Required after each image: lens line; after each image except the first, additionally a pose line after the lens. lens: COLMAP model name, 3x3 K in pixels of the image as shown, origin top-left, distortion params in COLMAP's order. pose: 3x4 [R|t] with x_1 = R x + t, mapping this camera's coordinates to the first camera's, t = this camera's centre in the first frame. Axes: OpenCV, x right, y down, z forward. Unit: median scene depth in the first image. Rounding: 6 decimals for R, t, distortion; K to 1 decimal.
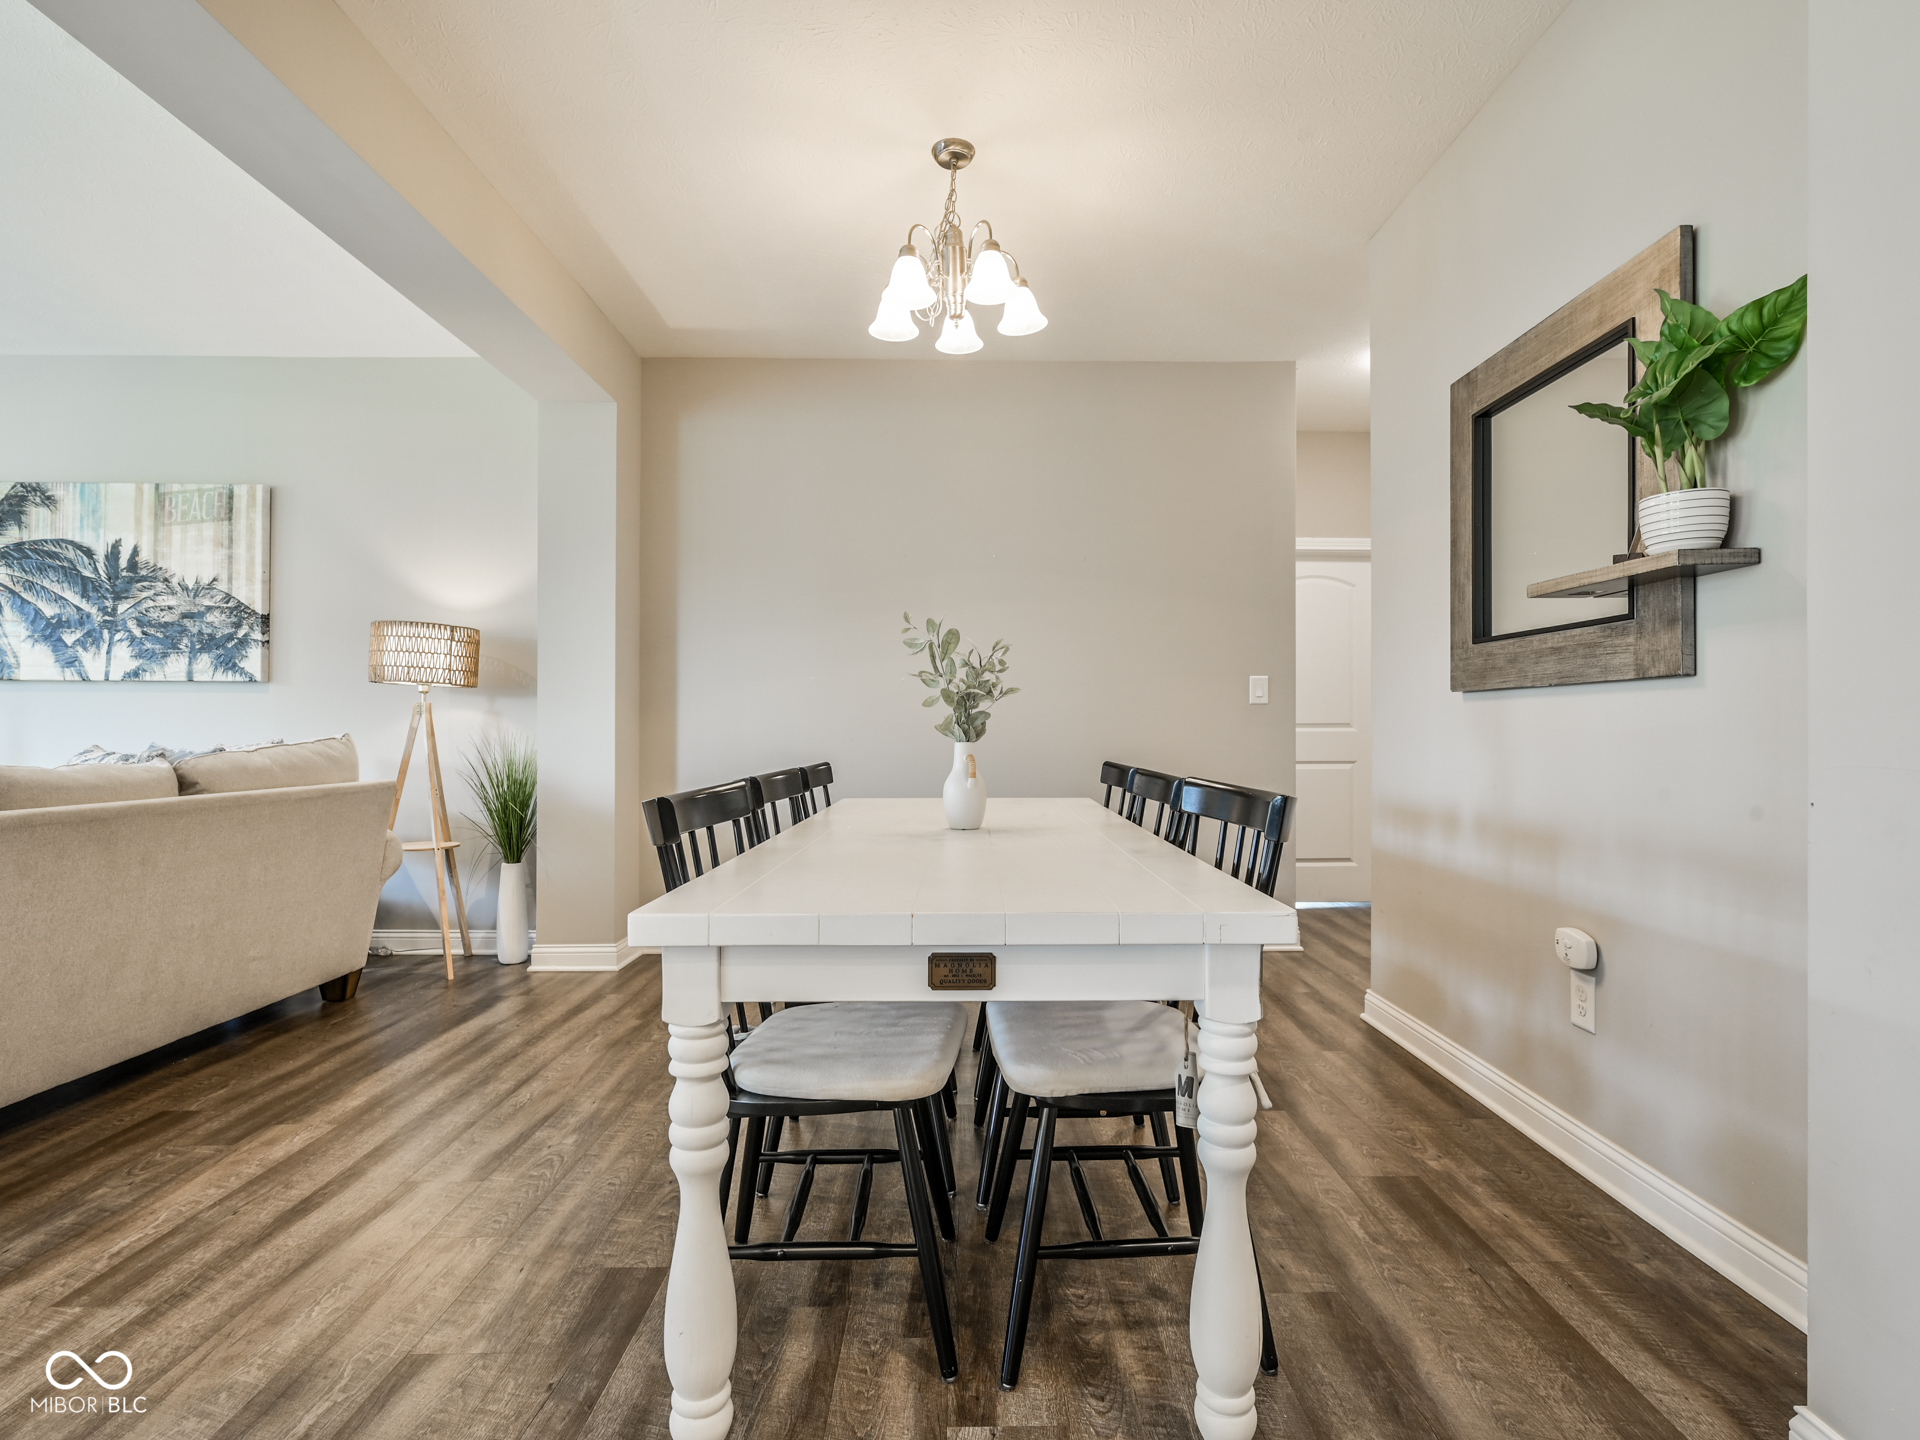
lens RADIAL K [[947.1, 0, 988.5], [0, 947.1, 733.0], [0, 0, 1]] dist [0.001447, -0.001685]
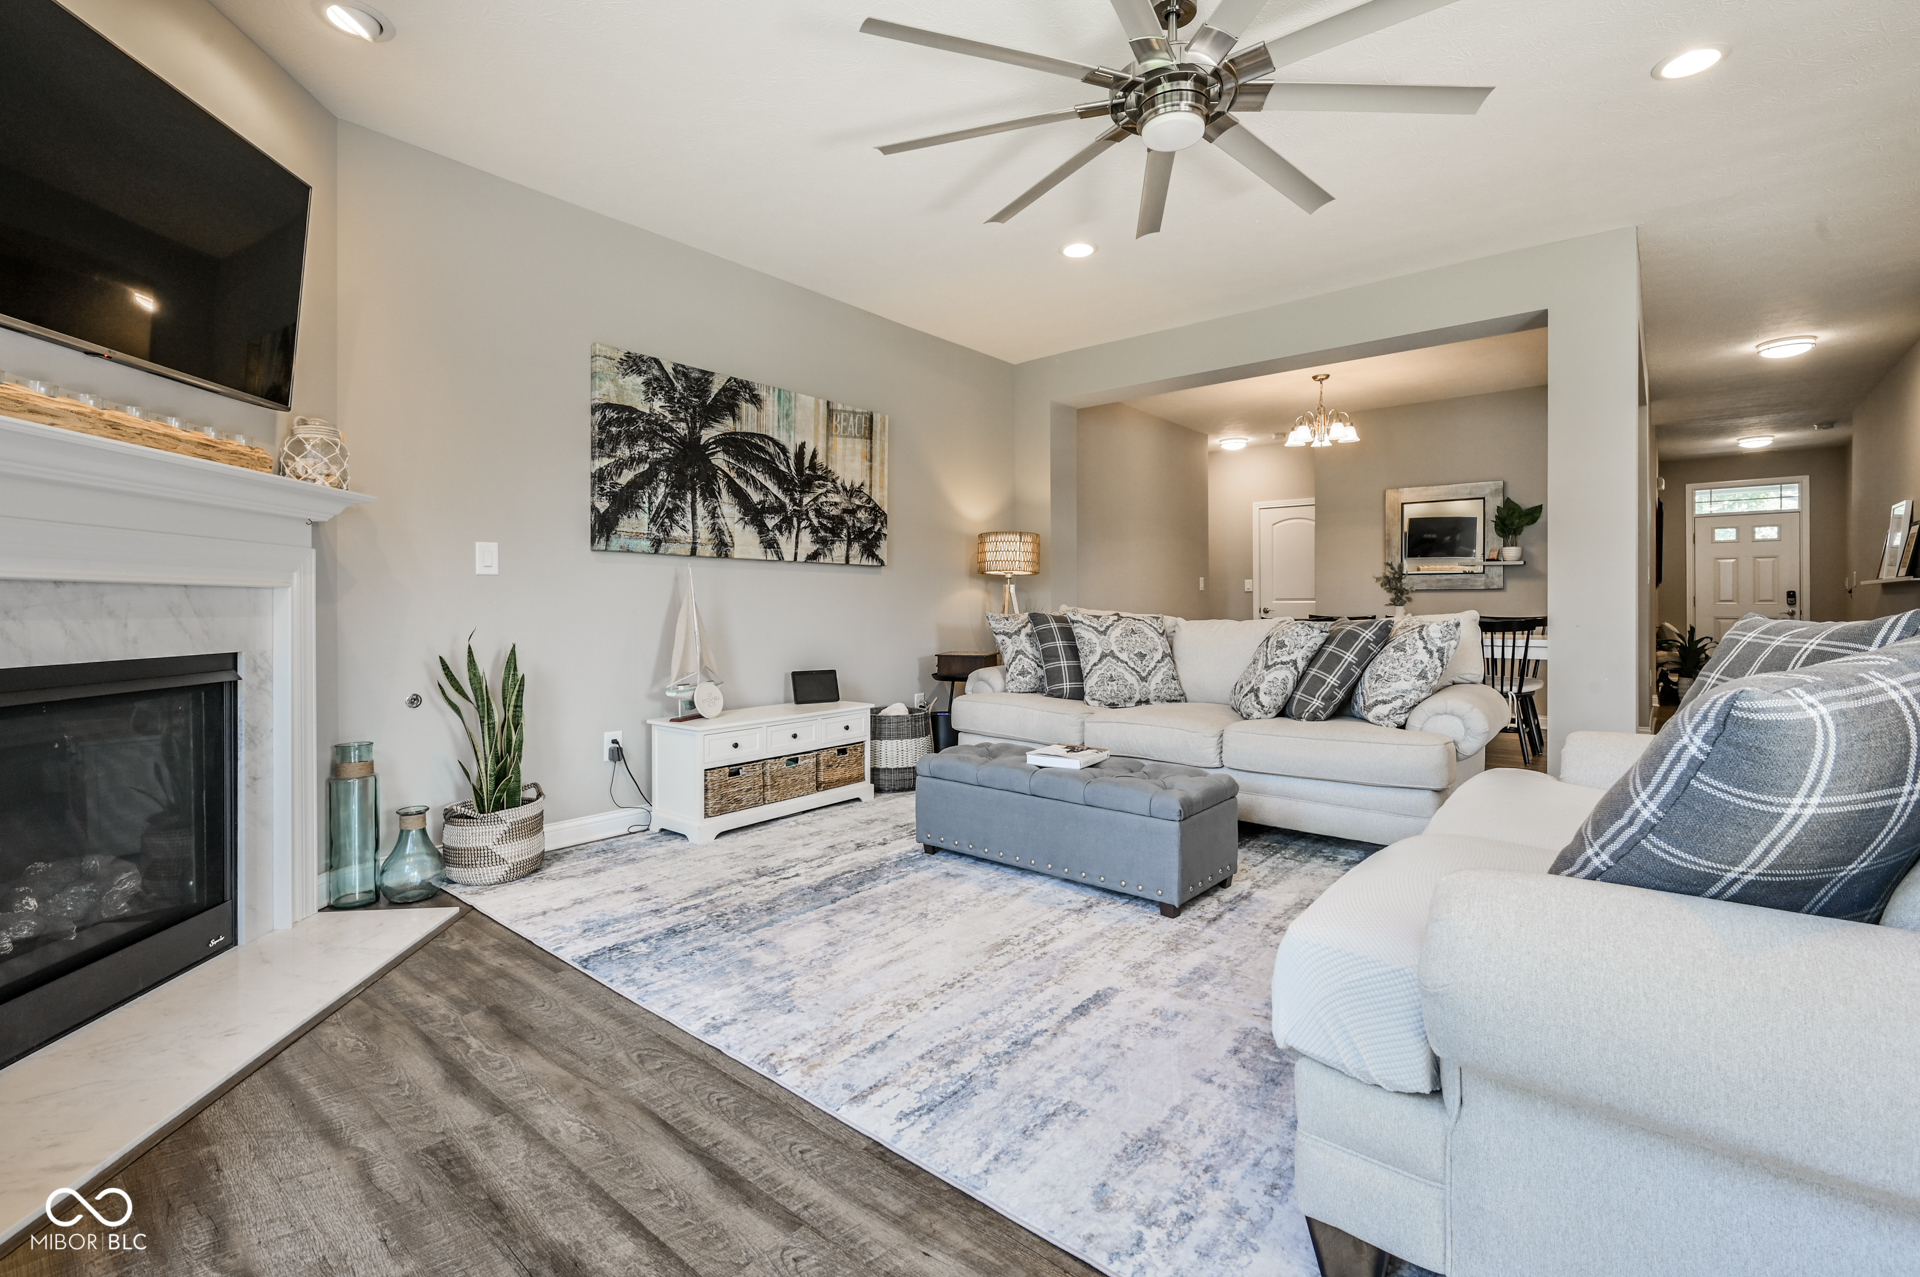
lens RADIAL K [[850.4, 0, 969.0], [0, 850.4, 602.3], [0, 0, 1]] dist [0.001974, -0.000437]
pose [[0.646774, -0.000383, 0.762681, -1.595436], [0.005305, 0.999978, -0.003996, 0.000873], [-0.762663, 0.006631, 0.646762, 0.156041]]
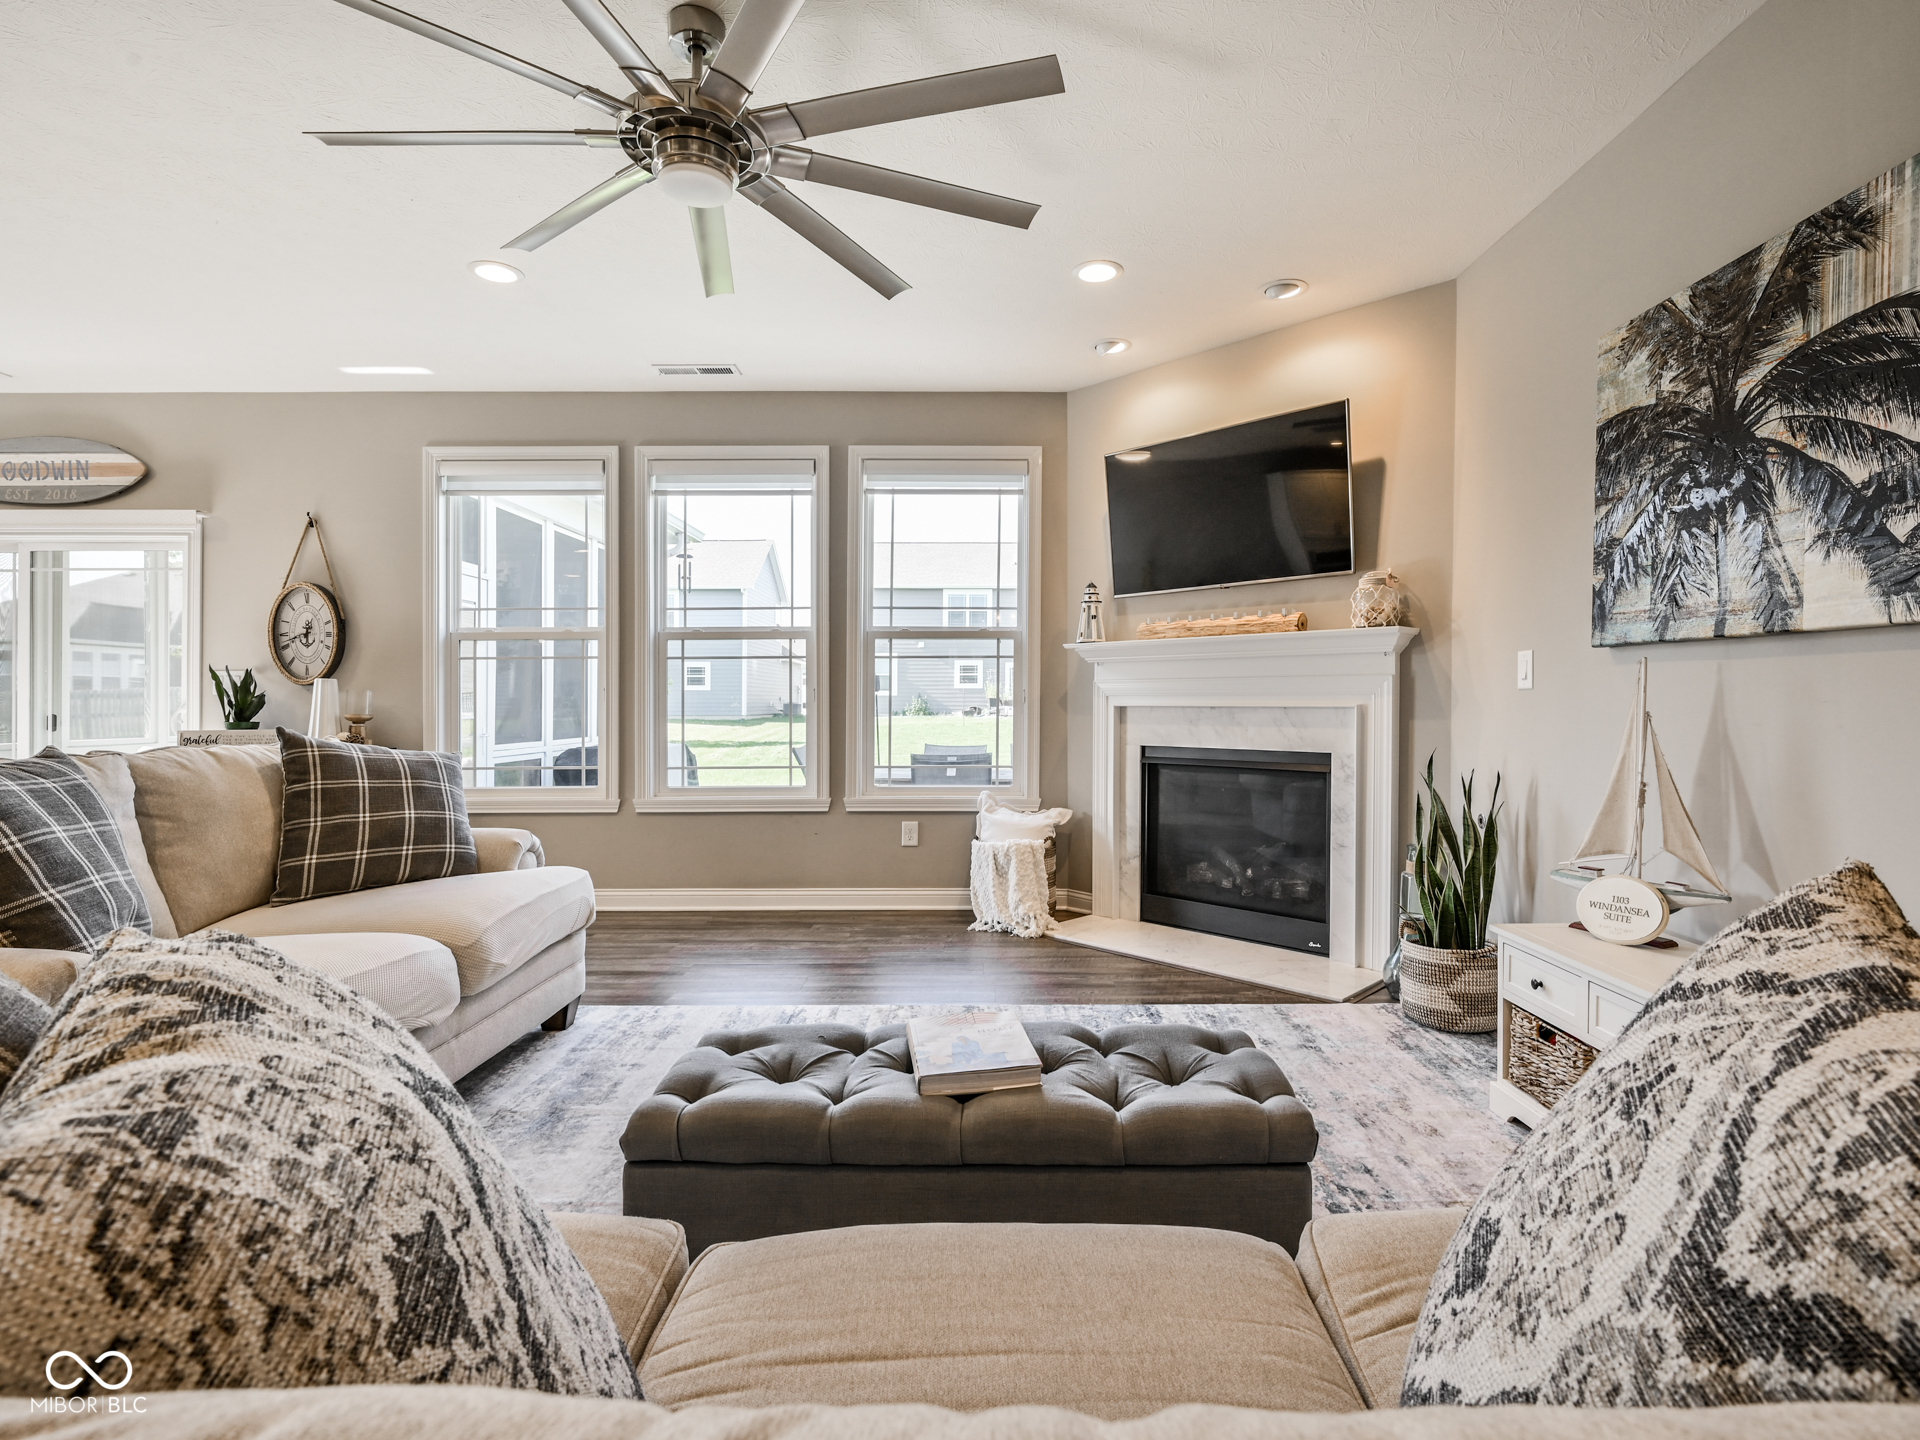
lens RADIAL K [[947.1, 0, 989.4], [0, 947.1, 708.1], [0, 0, 1]] dist [0.001447, -0.001685]
pose [[-0.007169, 0.005821, -0.999957, -0.538749], [-0.000958, 0.999983, 0.005828, -0.019474], [0.999974, 0.000999, -0.007163, 0.589785]]
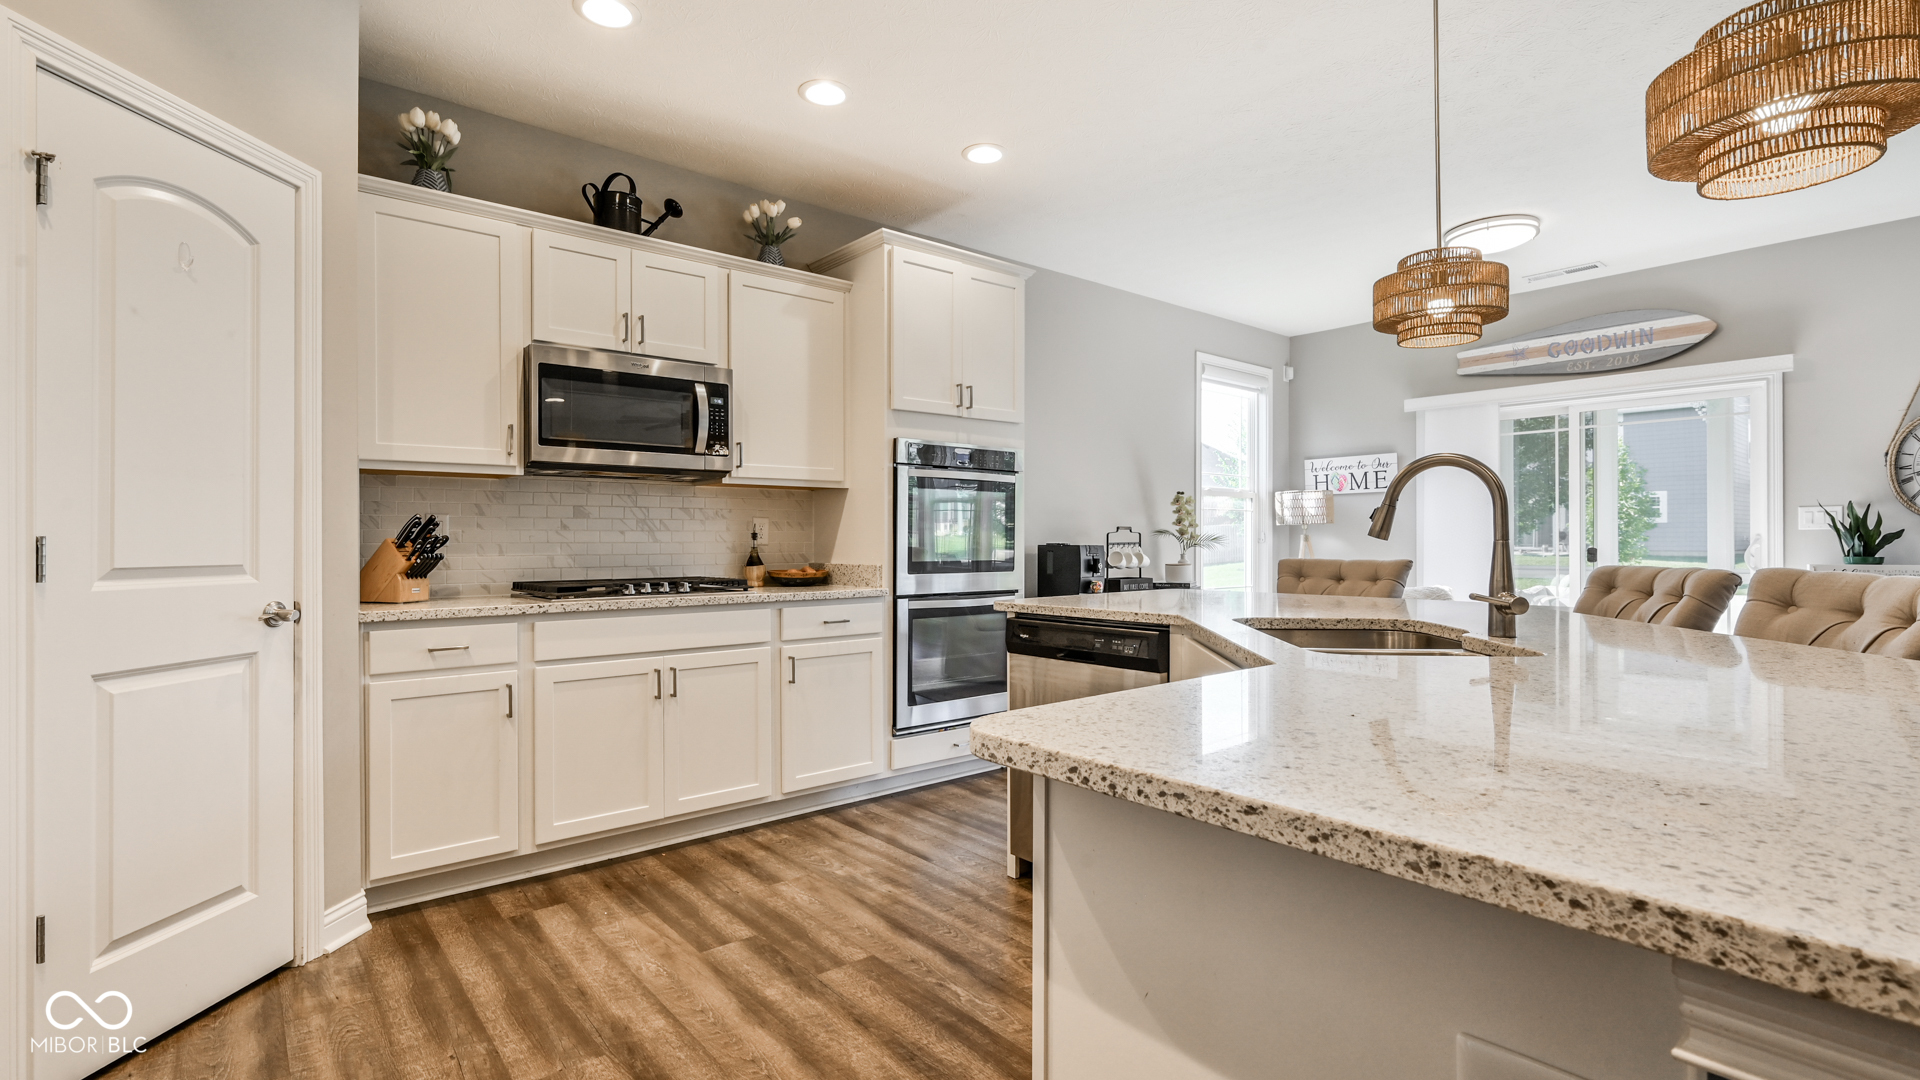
lens RADIAL K [[884.3, 0, 963.0], [0, 884.3, 540.2], [0, 0, 1]] dist [0.005633, 0.000334]
pose [[-0.771685, 0.003338, -0.635996, -0.149161], [0.002444, 0.999994, 0.002283, -0.020328], [0.636001, 0.000208, -0.771689, -0.178315]]
